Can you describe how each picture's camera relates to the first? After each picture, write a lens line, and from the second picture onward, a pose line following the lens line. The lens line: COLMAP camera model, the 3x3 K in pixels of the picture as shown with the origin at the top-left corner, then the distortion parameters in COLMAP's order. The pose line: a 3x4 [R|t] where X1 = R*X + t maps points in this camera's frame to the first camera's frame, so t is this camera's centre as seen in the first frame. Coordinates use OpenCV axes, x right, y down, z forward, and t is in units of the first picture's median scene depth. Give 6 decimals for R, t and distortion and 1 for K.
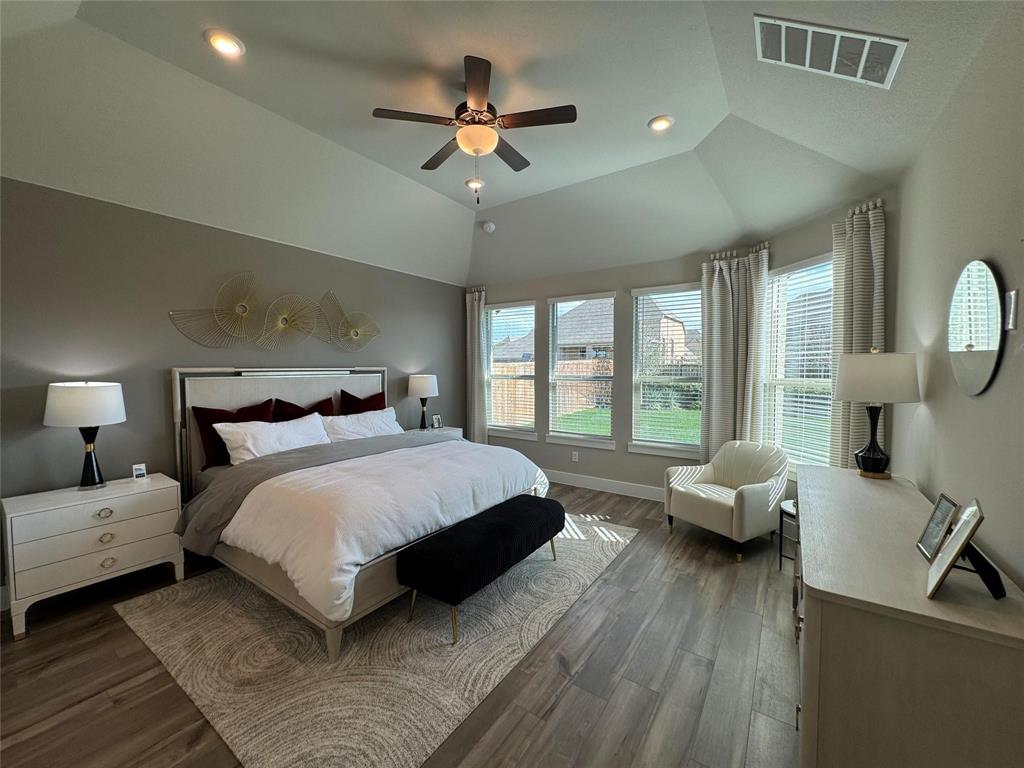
lens RADIAL K [[399.3, 0, 515.6], [0, 399.3, 387.8], [0, 0, 1]] dist [0.002277, 0.000142]
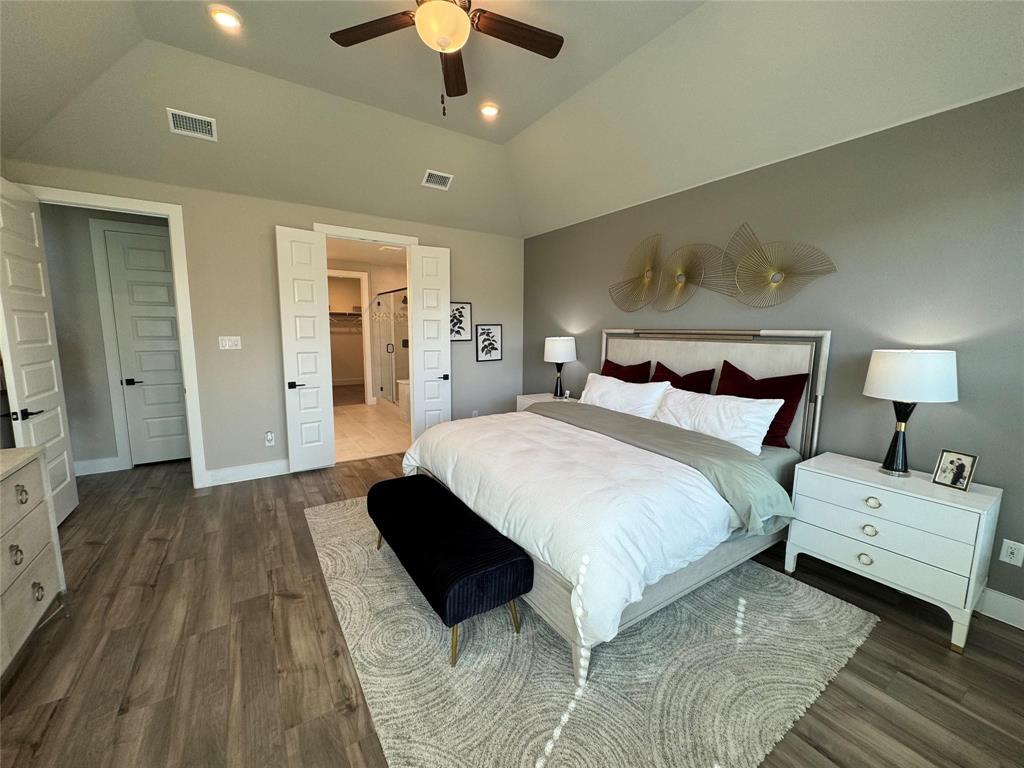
lens RADIAL K [[408.3, 0, 513.6], [0, 408.3, 384.0], [0, 0, 1]] dist [-0.000278, -0.000062]
pose [[-0.374205, 0.121347, -0.919372, 0.712560], [-0.056980, 0.986520, 0.153402, -0.080925], [0.925594, 0.109790, -0.362246, 1.596882]]
